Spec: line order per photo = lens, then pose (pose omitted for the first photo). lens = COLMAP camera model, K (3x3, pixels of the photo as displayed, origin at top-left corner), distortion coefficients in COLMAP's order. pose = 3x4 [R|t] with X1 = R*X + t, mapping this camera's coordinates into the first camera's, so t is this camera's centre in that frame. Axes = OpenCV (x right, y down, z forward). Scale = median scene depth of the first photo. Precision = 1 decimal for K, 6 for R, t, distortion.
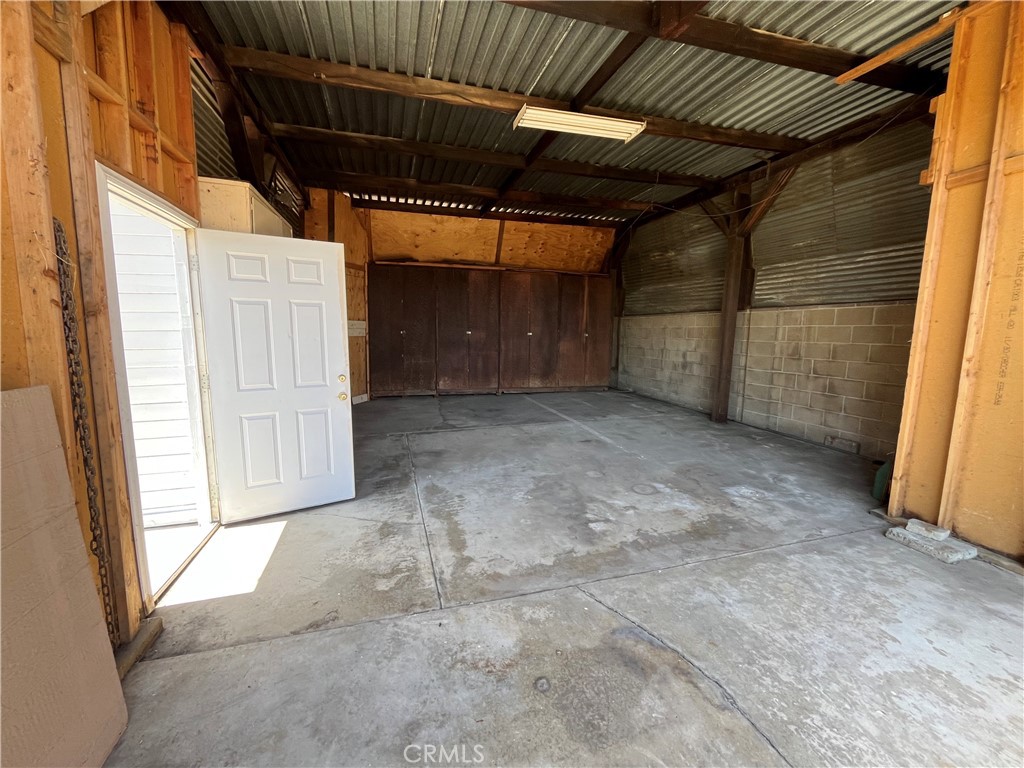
lens RADIAL K [[416.4, 0, 512.0], [0, 416.4, 384.0], [0, 0, 1]] dist [-0.001925, 0.000050]
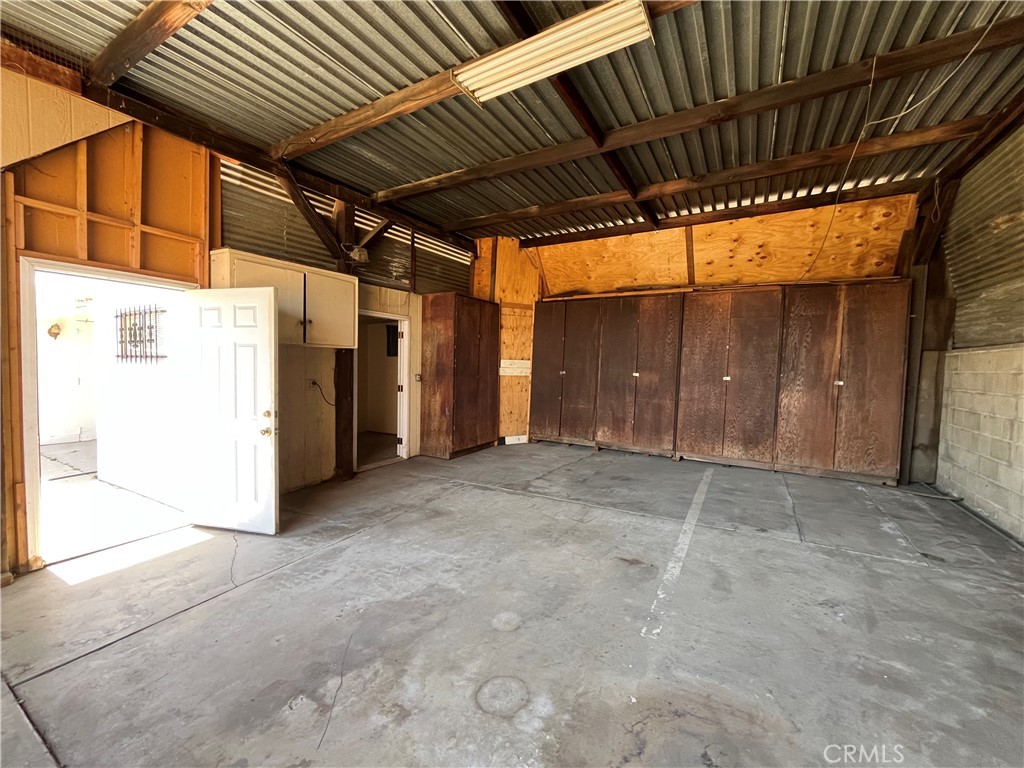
lens RADIAL K [[416.4, 0, 512.0], [0, 416.4, 384.0], [0, 0, 1]] dist [-0.001925, 0.000050]
pose [[0.691311, 0.038894, -0.721510, 0.348875], [-0.107271, 0.993009, -0.049251, -0.047133], [0.714550, 0.111445, 0.690650, 0.327431]]
